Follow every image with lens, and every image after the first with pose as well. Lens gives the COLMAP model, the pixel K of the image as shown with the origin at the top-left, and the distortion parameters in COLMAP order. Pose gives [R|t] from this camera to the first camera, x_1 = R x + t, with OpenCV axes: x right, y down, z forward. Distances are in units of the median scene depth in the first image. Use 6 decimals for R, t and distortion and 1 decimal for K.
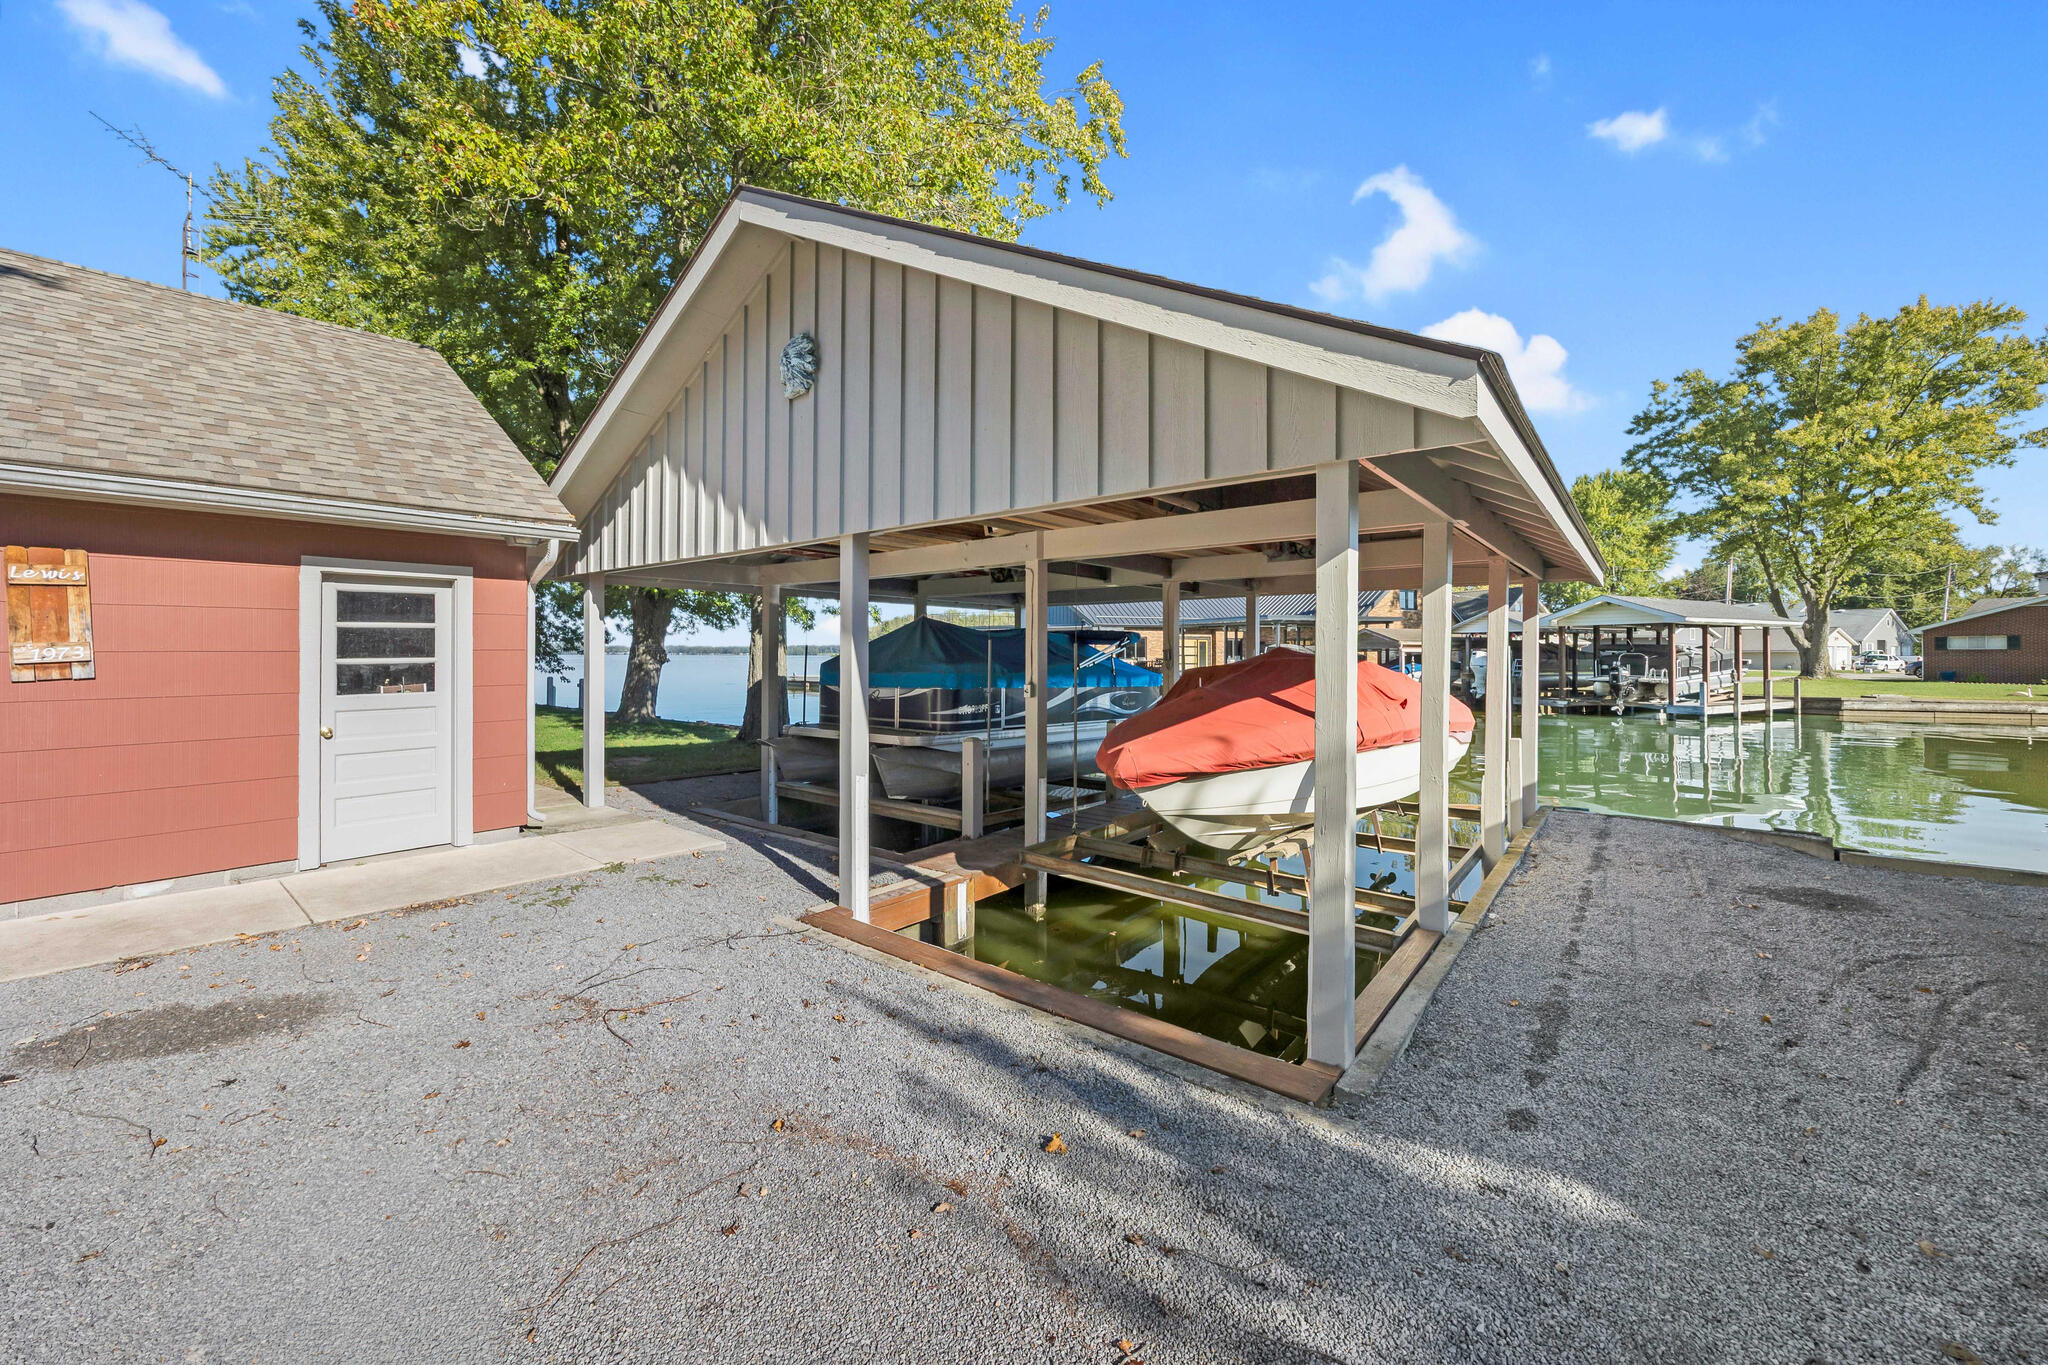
lens RADIAL K [[799.5, 0, 1037.7], [0, 799.5, 650.2], [0, 0, 1]] dist [0.001319, -0.000283]
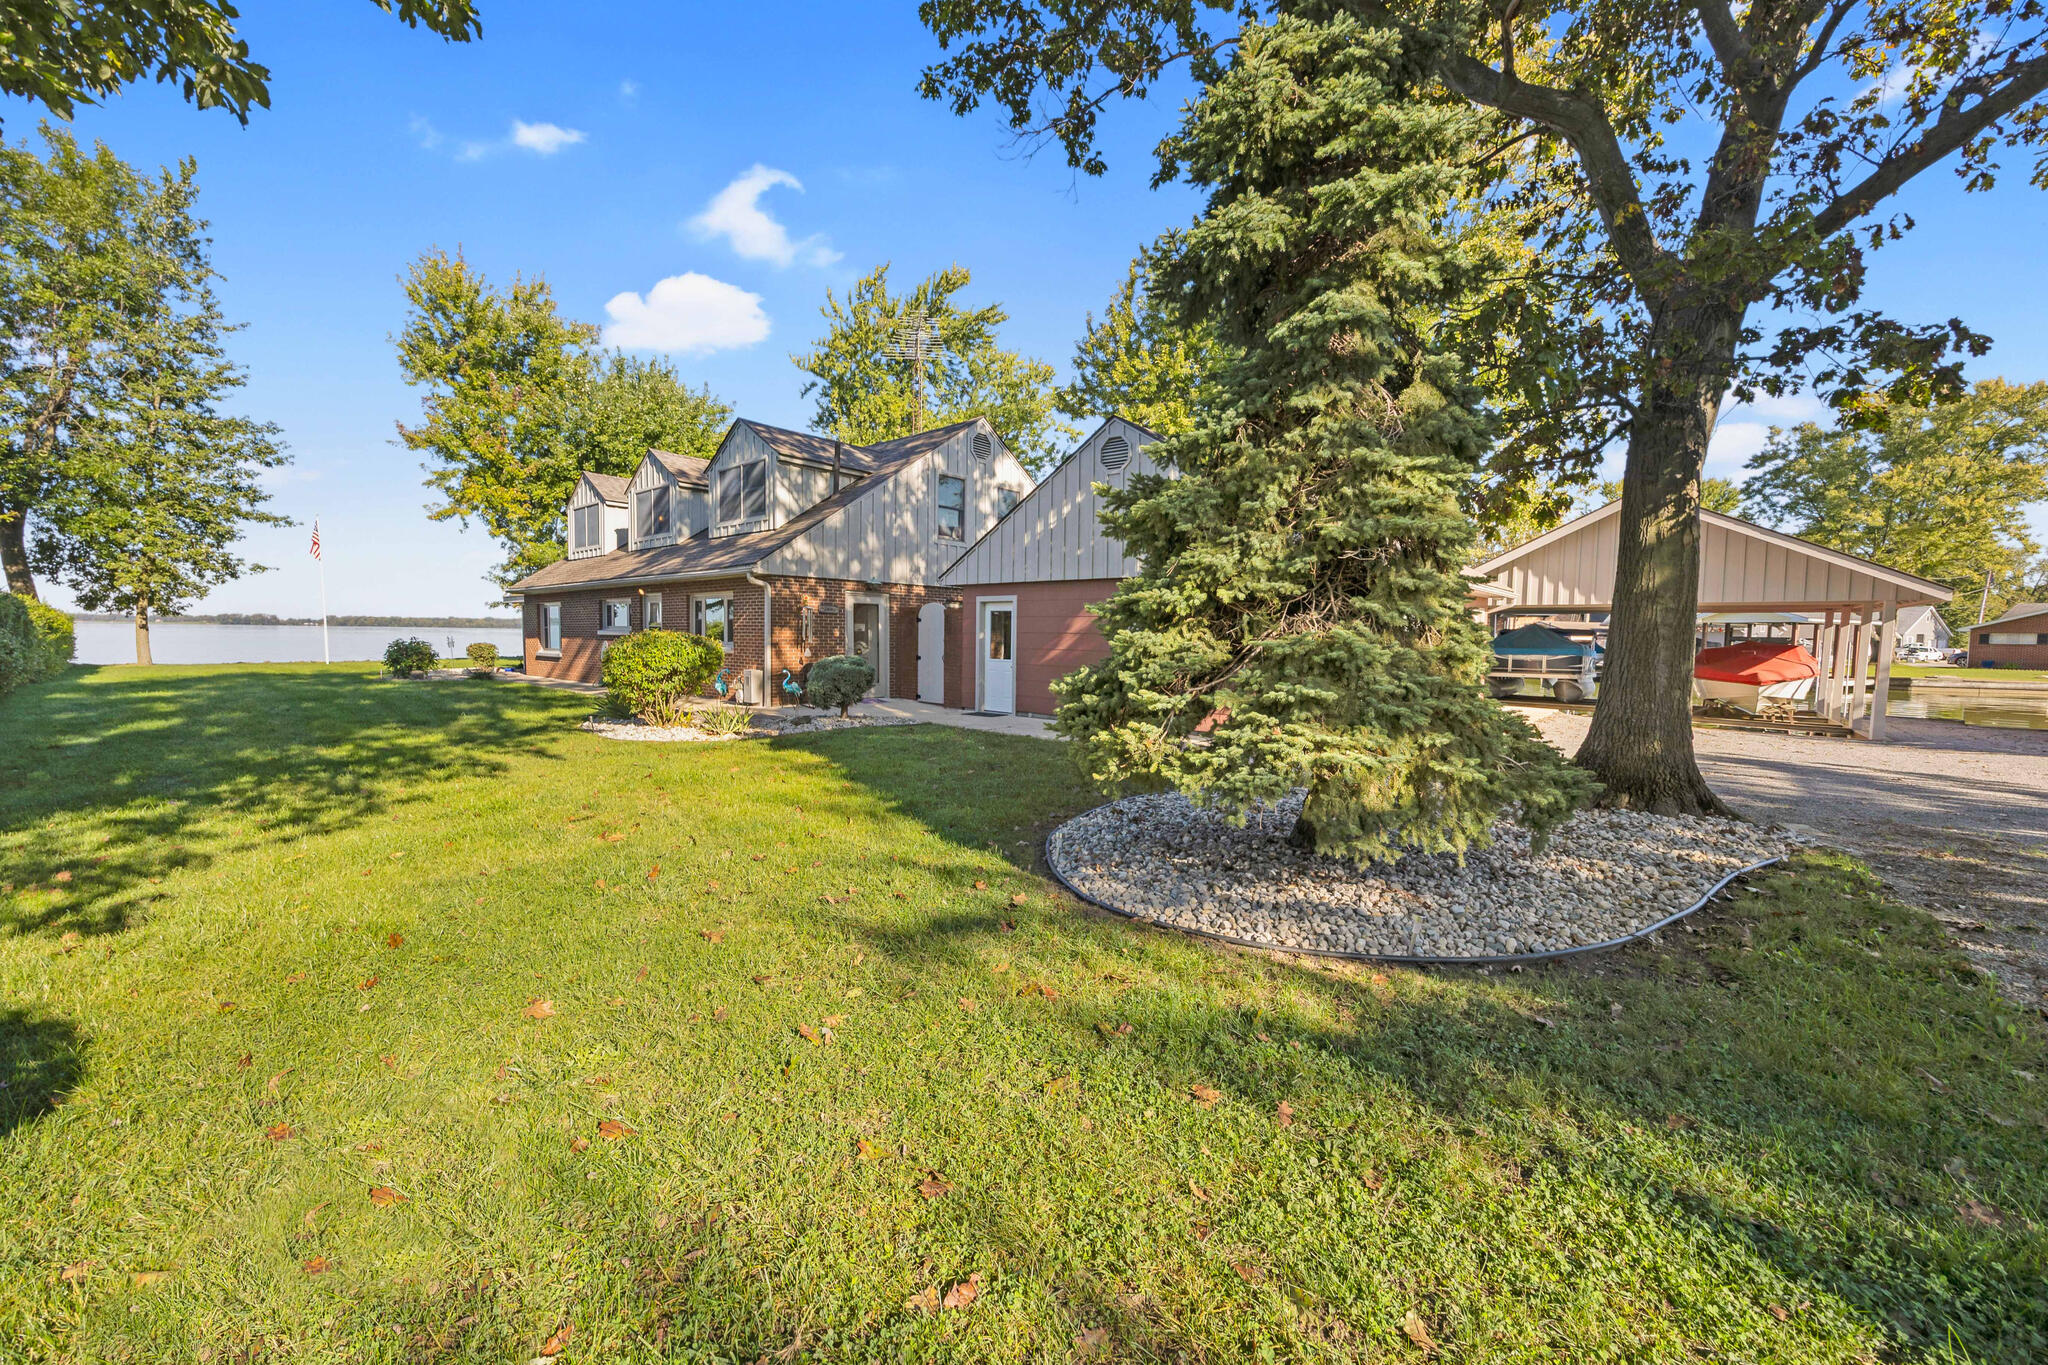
lens RADIAL K [[799.5, 0, 1021.5], [0, 799.5, 682.5], [0, 0, 1]] dist [0.001319, -0.000283]
pose [[0.999693, 0.016658, -0.018361, -0.390153], [-0.015401, 0.997663, 0.066564, -0.000234], [0.019427, -0.066260, 0.997613, -0.314989]]
